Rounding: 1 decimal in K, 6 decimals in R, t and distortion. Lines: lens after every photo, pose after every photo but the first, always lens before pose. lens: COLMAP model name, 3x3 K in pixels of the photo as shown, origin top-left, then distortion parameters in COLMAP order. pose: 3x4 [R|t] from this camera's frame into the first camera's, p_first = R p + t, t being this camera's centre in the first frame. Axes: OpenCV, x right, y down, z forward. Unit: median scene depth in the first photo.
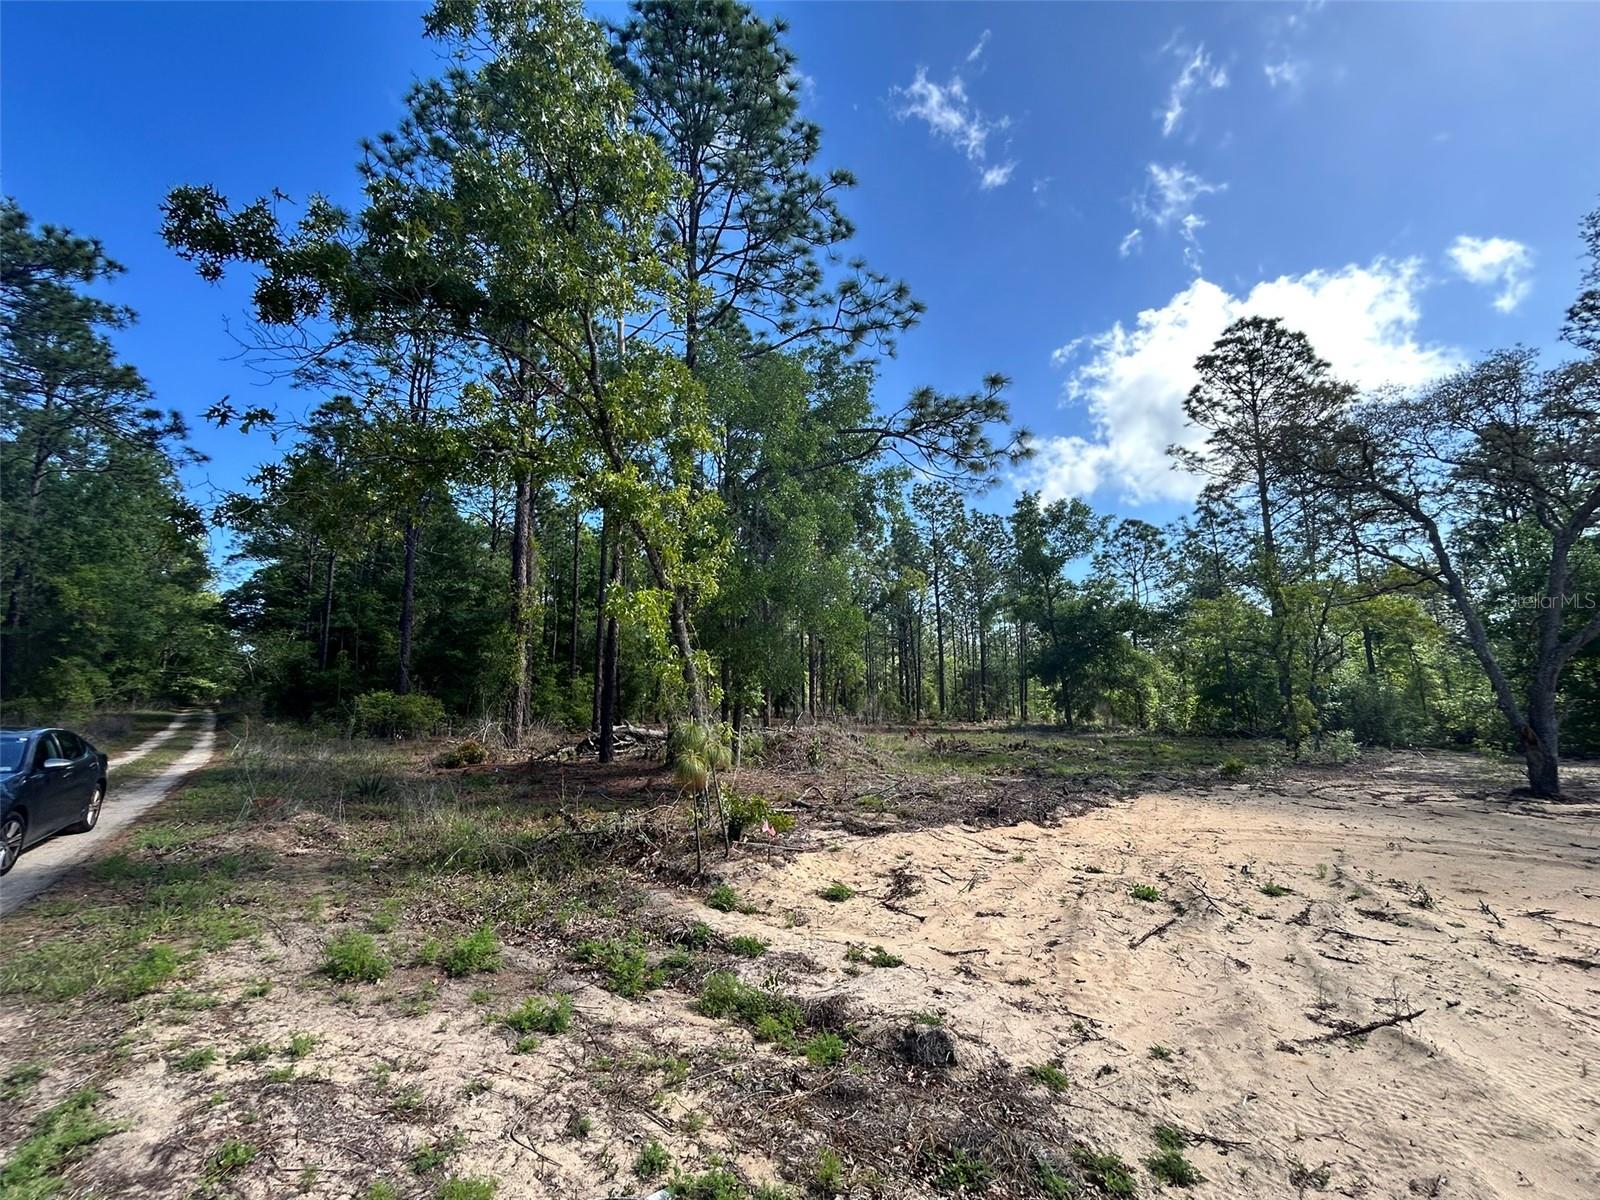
lens RADIAL K [[645.2, 0, 797.9], [0, 645.2, 602.1], [0, 0, 1]] dist [-0.011982, -0.000078]
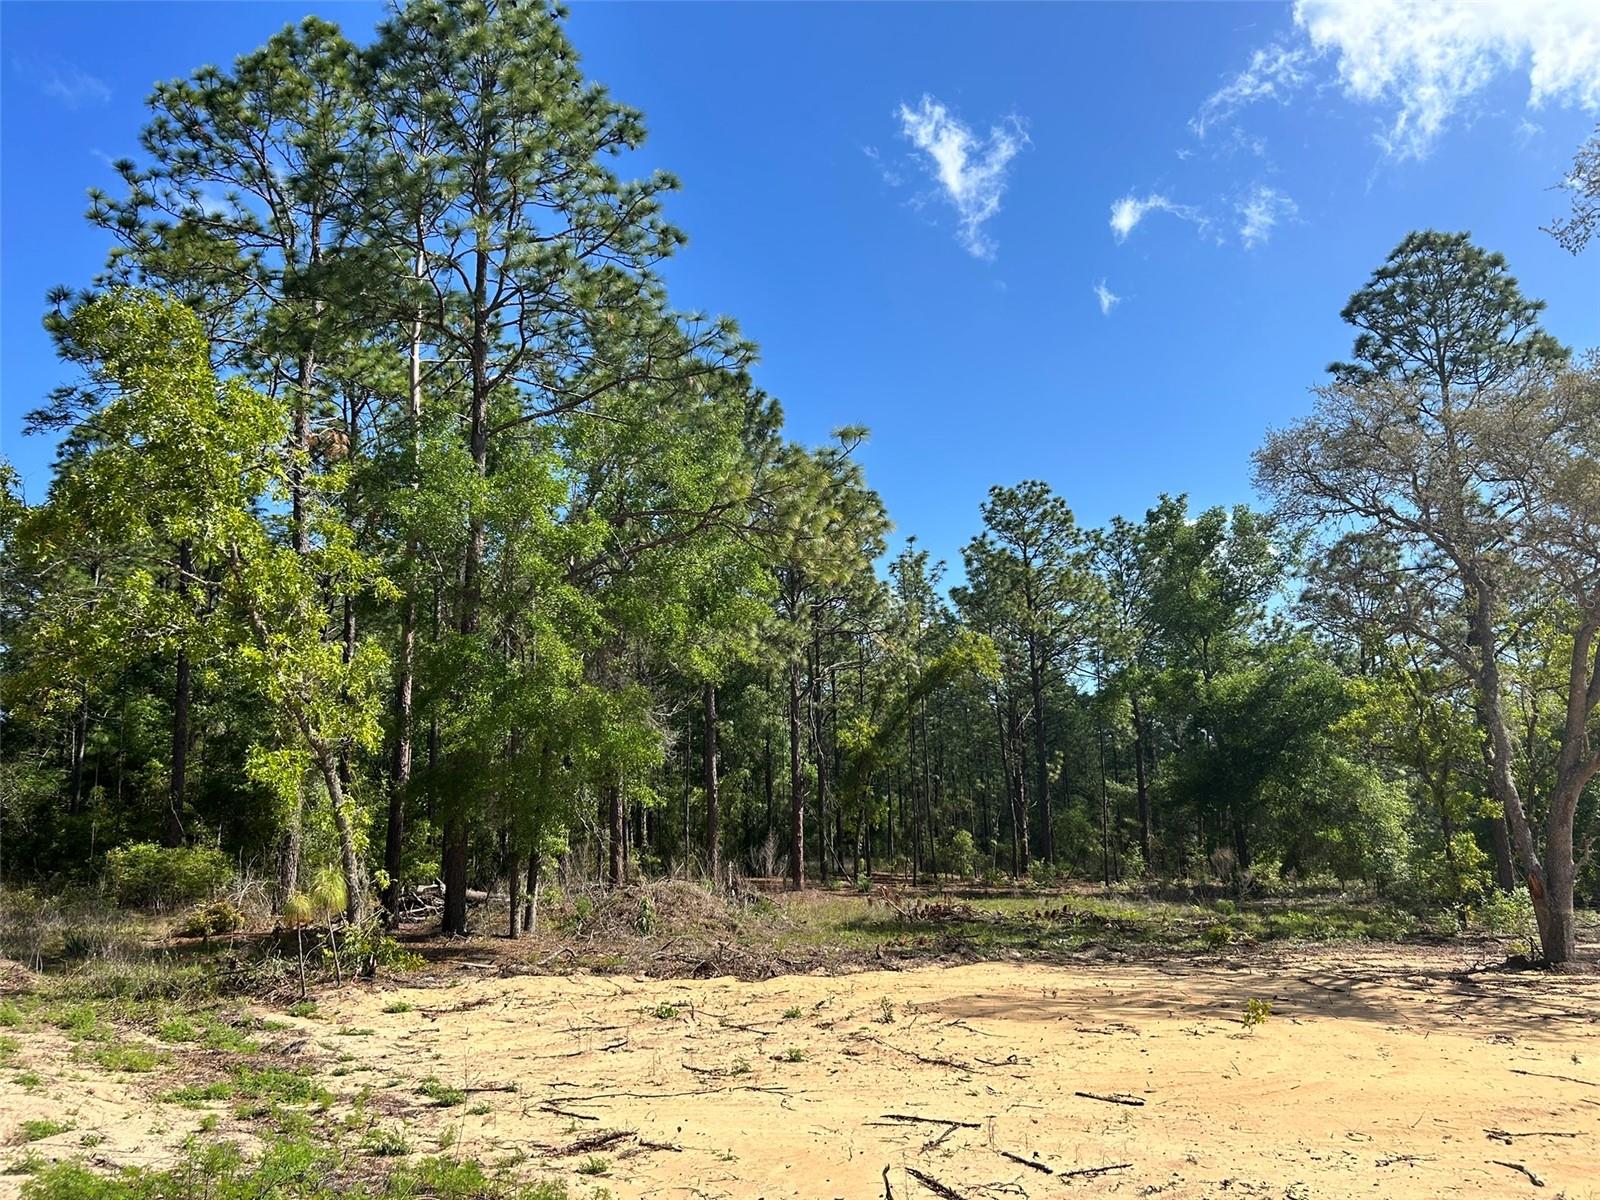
lens RADIAL K [[1194.5, 0, 800.7], [0, 1194.5, 606.1], [0, 0, 1]] dist [0.069810, -0.107501]
pose [[0.993162, -0.033452, -0.111850, 0.159988], [0.027911, 0.998322, -0.050741, -0.023895], [0.113359, 0.047273, 0.992429, -0.176158]]
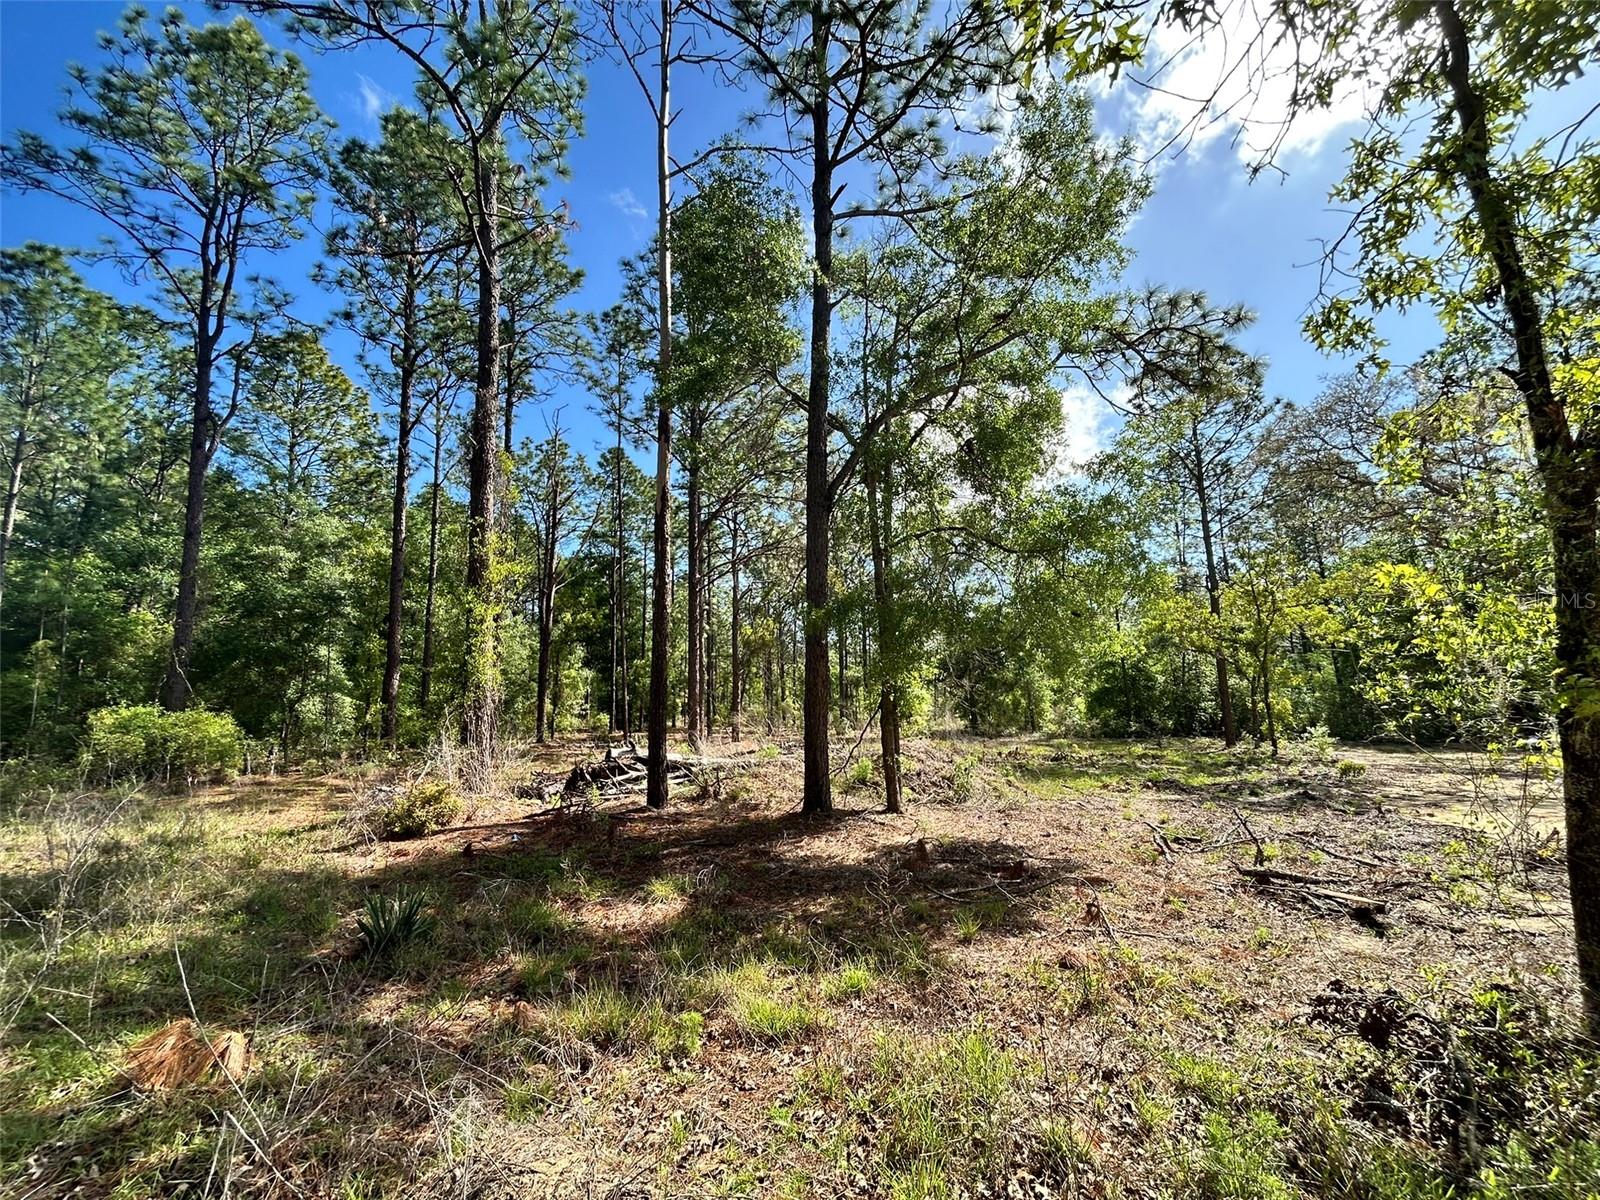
lens RADIAL K [[651.3, 0, 802.0], [0, 651.3, 595.9], [0, 0, 1]] dist [-0.011085, 0.008576]
pose [[0.953069, 0.033163, 0.300930, -0.172705], [-0.026572, 0.999309, -0.025970, 0.025693], [-0.301583, 0.016755, 0.953293, 0.164680]]
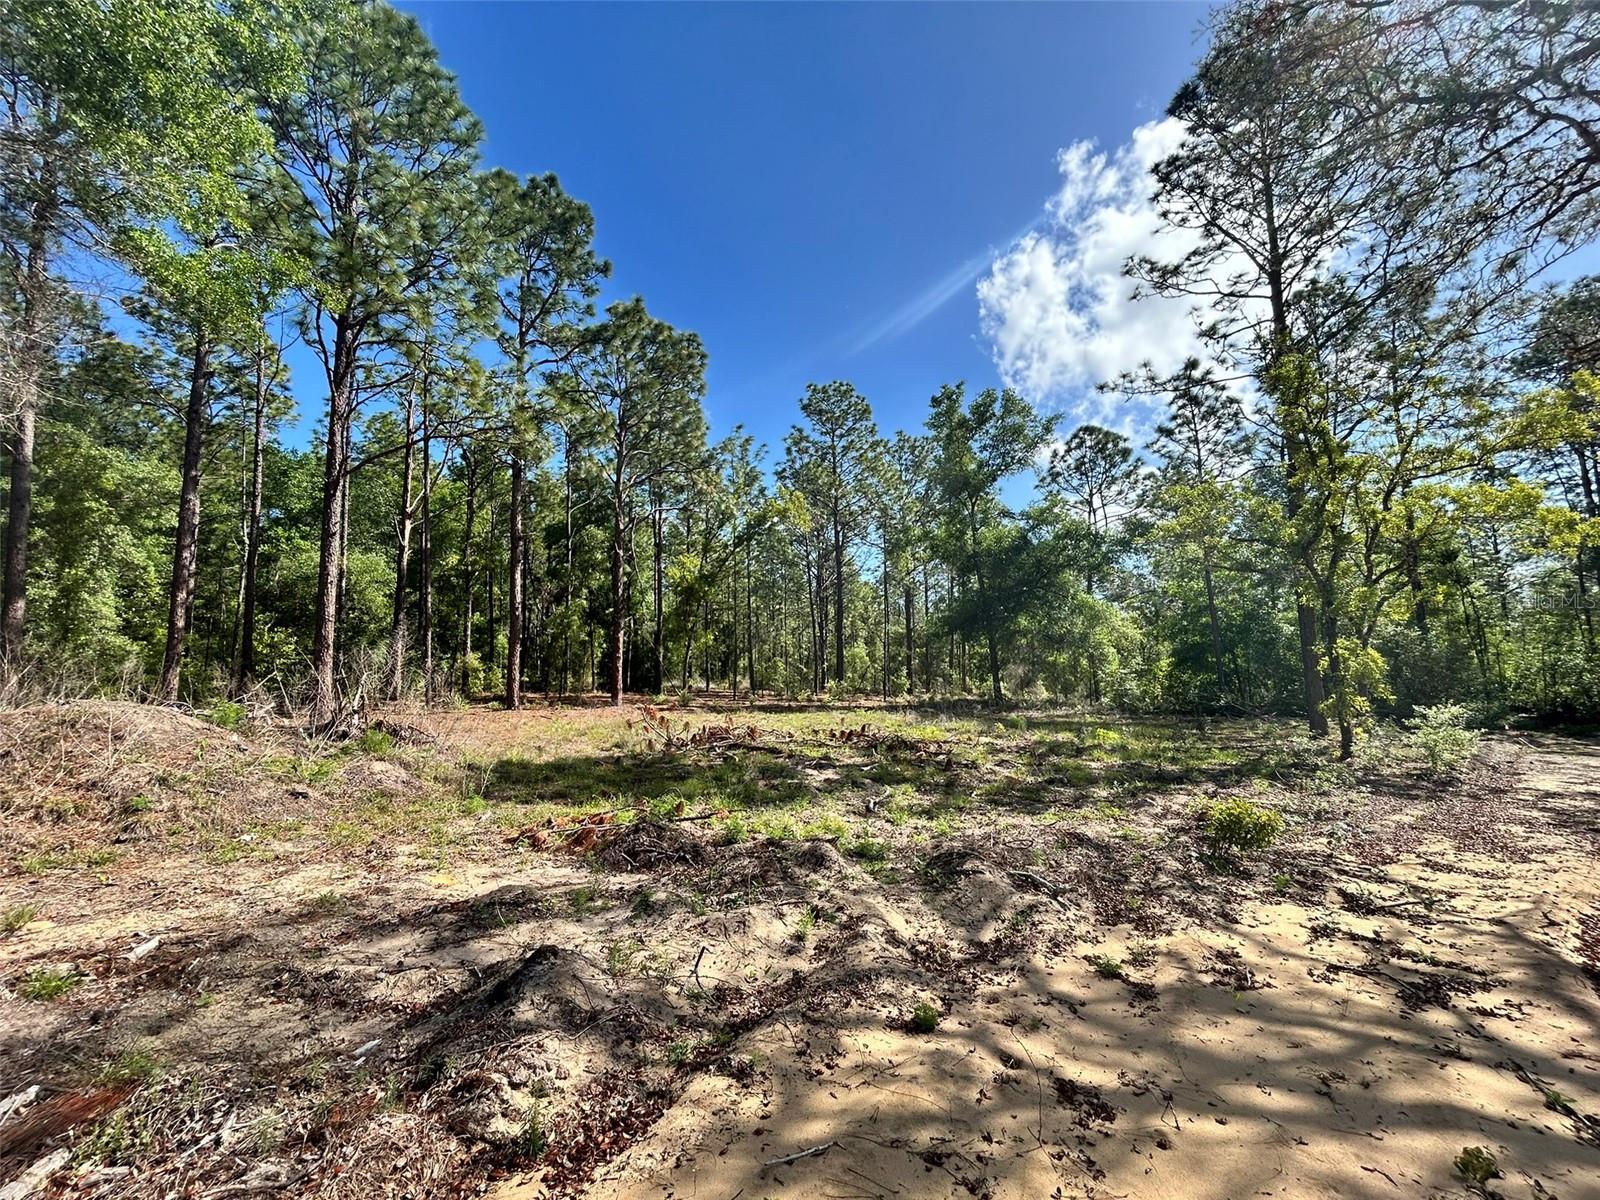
lens RADIAL K [[651.3, 0, 802.0], [0, 651.3, 595.9], [0, 0, 1]] dist [-0.011085, 0.008576]
pose [[0.999564, -0.002591, 0.029423, 0.193395], [0.001824, 0.999659, 0.026040, 0.058186], [-0.029481, -0.025975, 0.999228, 0.294040]]
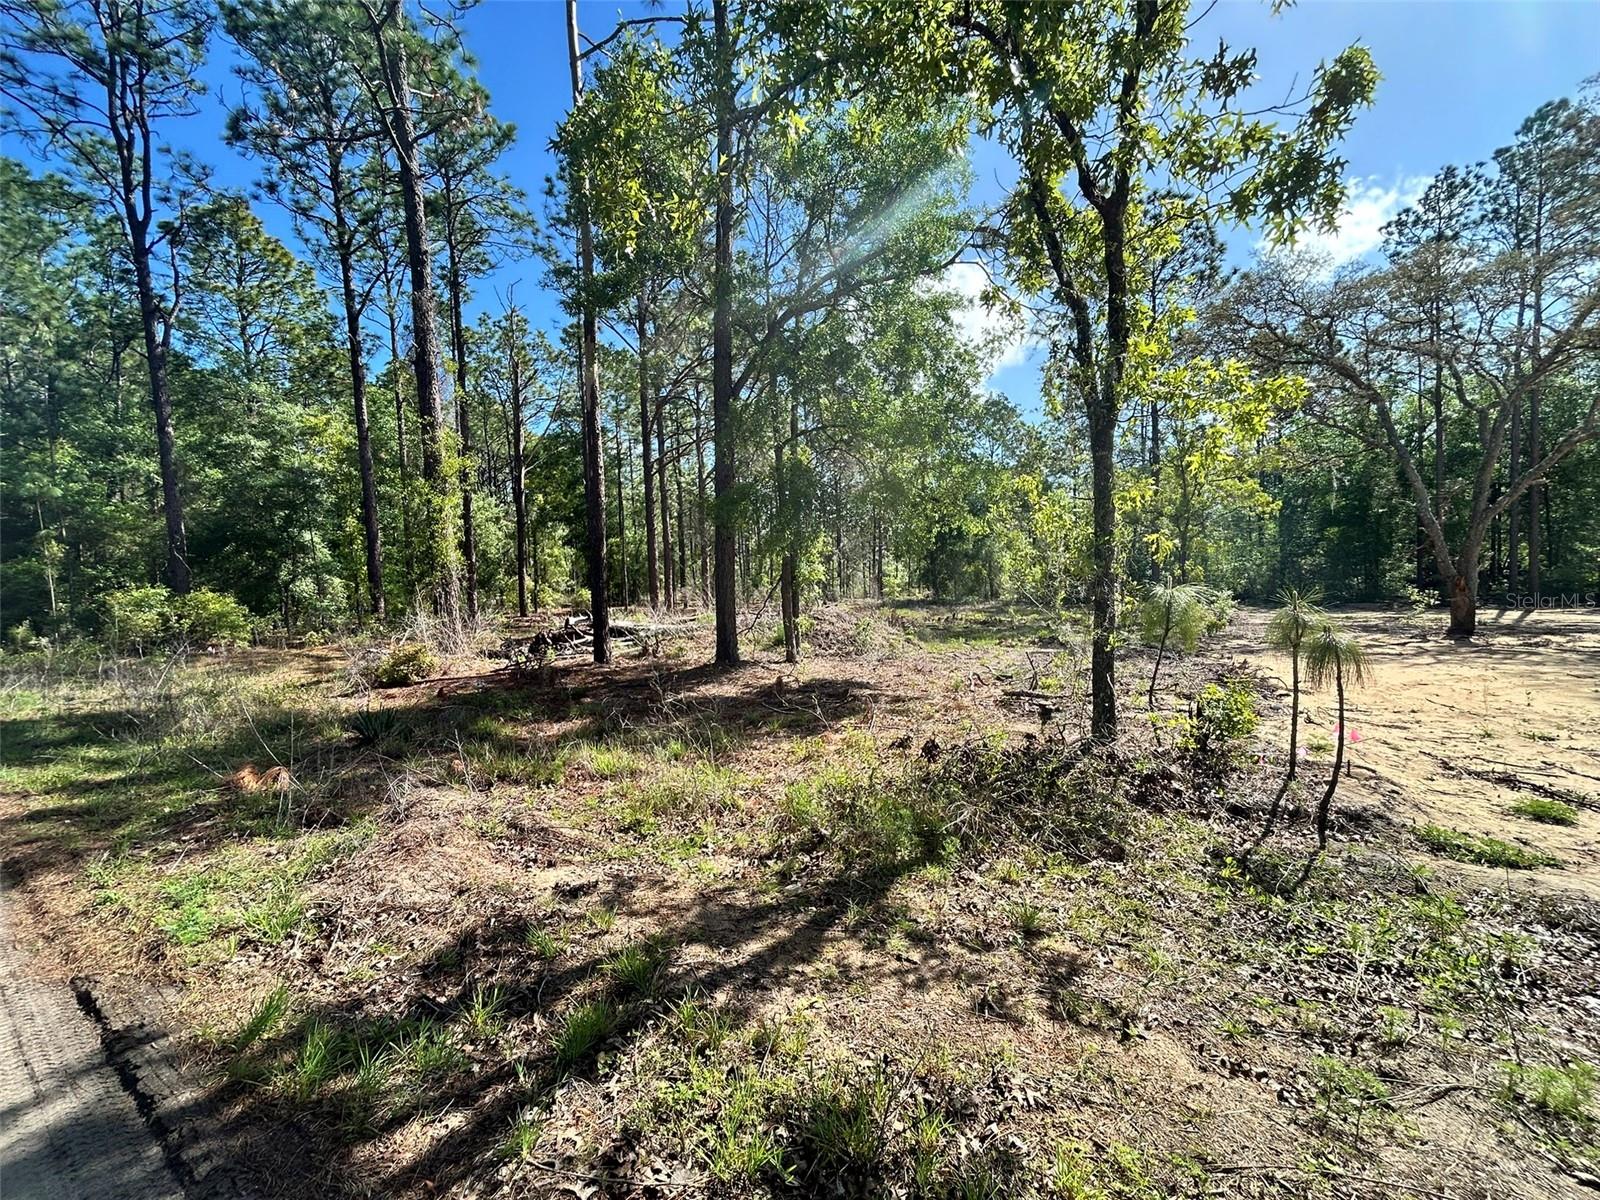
lens RADIAL K [[651.3, 0, 802.0], [0, 651.3, 595.9], [0, 0, 1]] dist [-0.011085, 0.008576]
pose [[0.949049, -0.039628, 0.312627, -0.149089], [-0.013585, 0.985994, 0.166225, 0.017856], [-0.314836, -0.162003, 0.935218, 0.101728]]
